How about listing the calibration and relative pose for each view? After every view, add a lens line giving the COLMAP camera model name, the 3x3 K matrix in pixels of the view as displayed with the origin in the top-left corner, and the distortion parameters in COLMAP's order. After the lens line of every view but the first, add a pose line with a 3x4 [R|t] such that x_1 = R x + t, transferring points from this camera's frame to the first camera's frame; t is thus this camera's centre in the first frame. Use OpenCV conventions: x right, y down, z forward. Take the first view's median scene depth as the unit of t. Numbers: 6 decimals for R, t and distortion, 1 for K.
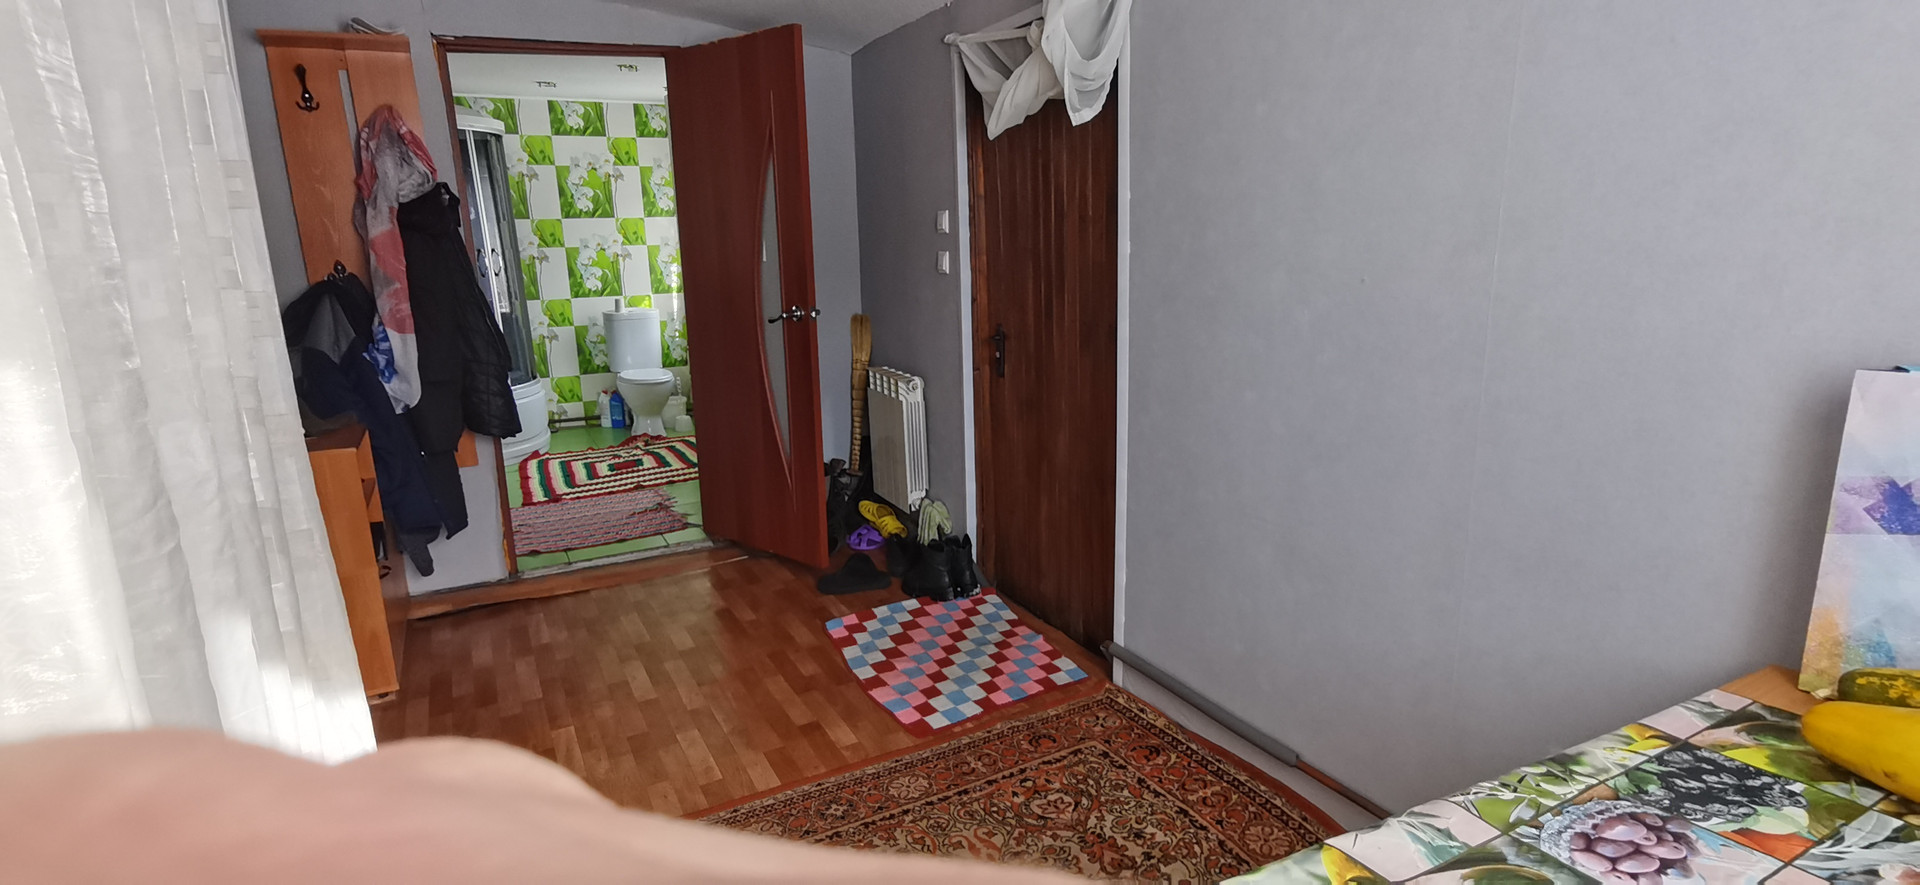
lens RADIAL K [[923.0, 0, 954.0], [0, 923.0, 449.0], [0, 0, 1]] dist [0.036554, -0.043717]
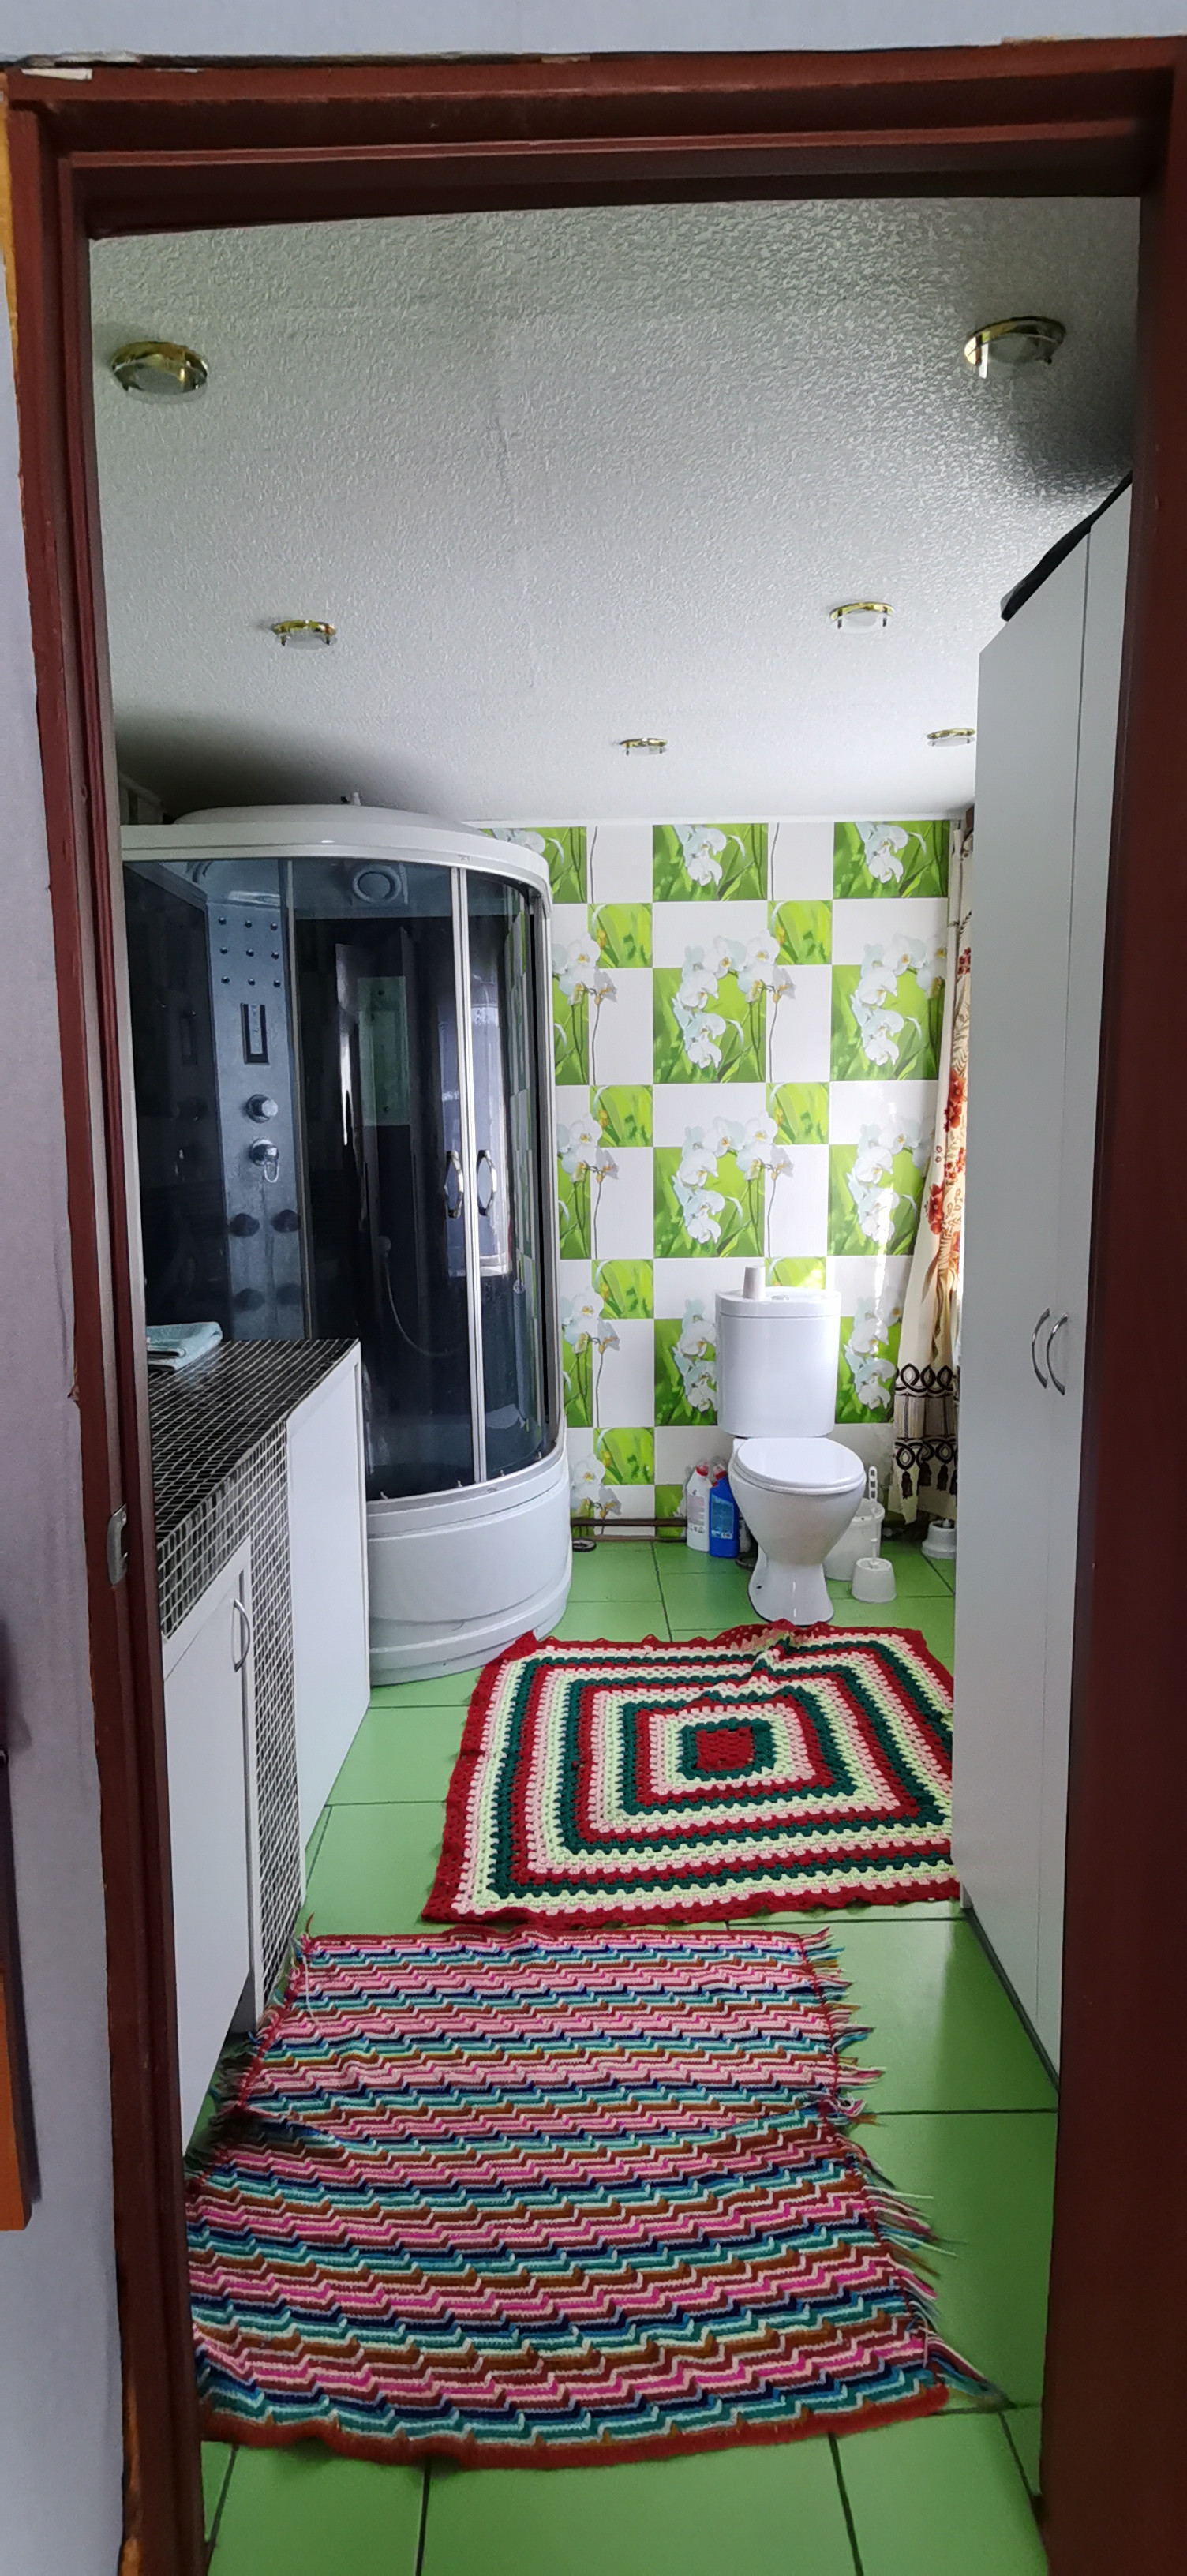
lens RADIAL K [[1238.4, 0, 593.5], [0, 1238.4, 1288.0], [0, 0, 1]] dist [0.036554, -0.043717]
pose [[0.892551, 0.069121, -0.445617, -0.170983], [-0.112415, 0.991091, -0.071430, -0.102208], [0.436710, 0.113849, 0.892369, 0.454847]]
